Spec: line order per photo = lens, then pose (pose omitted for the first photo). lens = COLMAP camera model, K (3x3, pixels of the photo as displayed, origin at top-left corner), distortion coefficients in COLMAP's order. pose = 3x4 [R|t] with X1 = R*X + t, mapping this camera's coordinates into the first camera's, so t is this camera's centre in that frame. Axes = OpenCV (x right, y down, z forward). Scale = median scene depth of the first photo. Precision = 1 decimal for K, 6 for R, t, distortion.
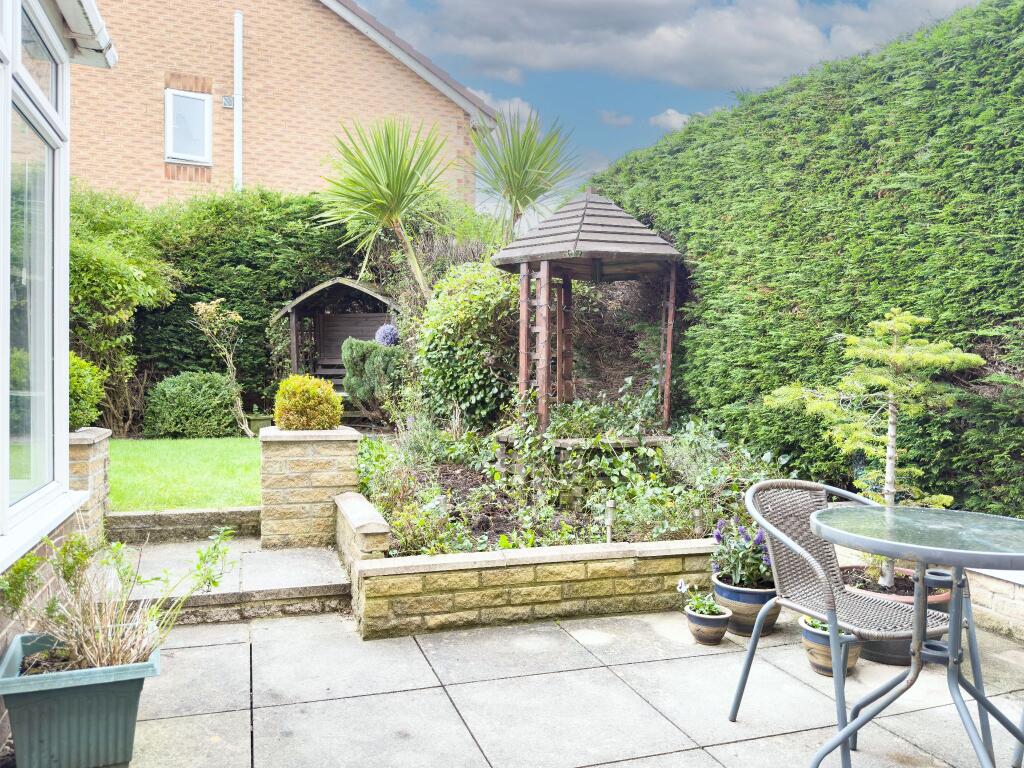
lens RADIAL K [[753.0, 0, 515.4], [0, 753.0, 397.2], [0, 0, 1]] dist [0.125136, -0.211787]
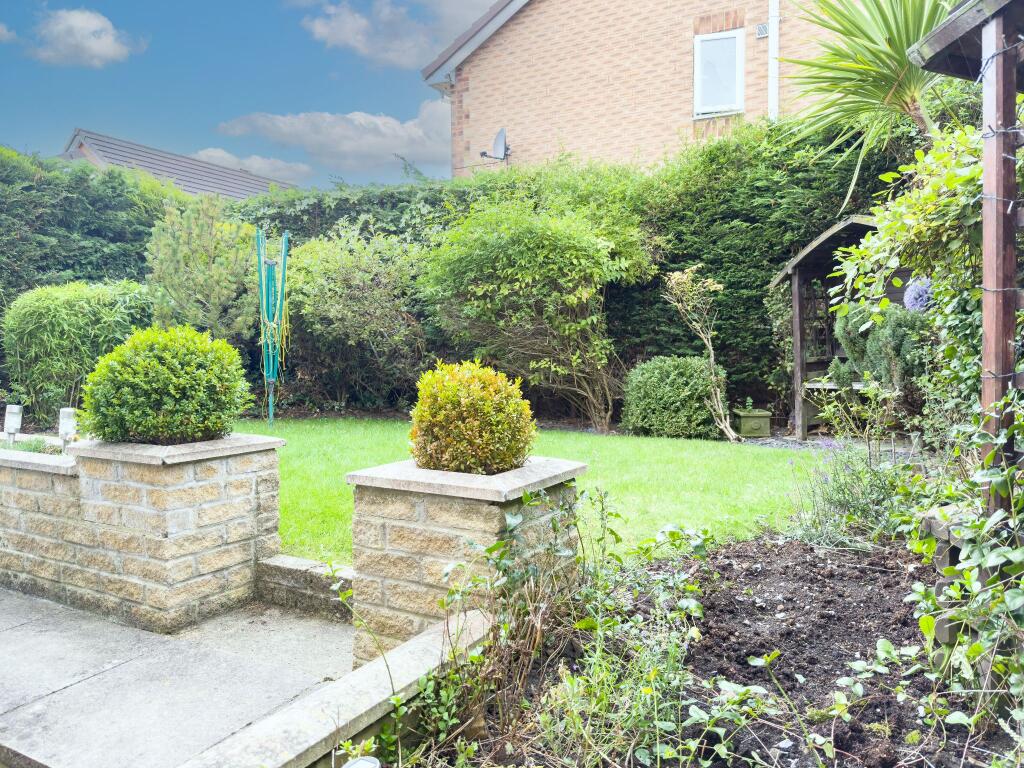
lens RADIAL K [[735.5, 0, 512.0], [0, 735.5, 384.0], [0, 0, 1]] dist [0.109332, -0.200510]
pose [[0.670765, 0.017757, -0.741457, 0.058593], [-0.013978, 0.999838, 0.011299, -0.009197], [0.741538, 0.002785, 0.670905, 0.311954]]
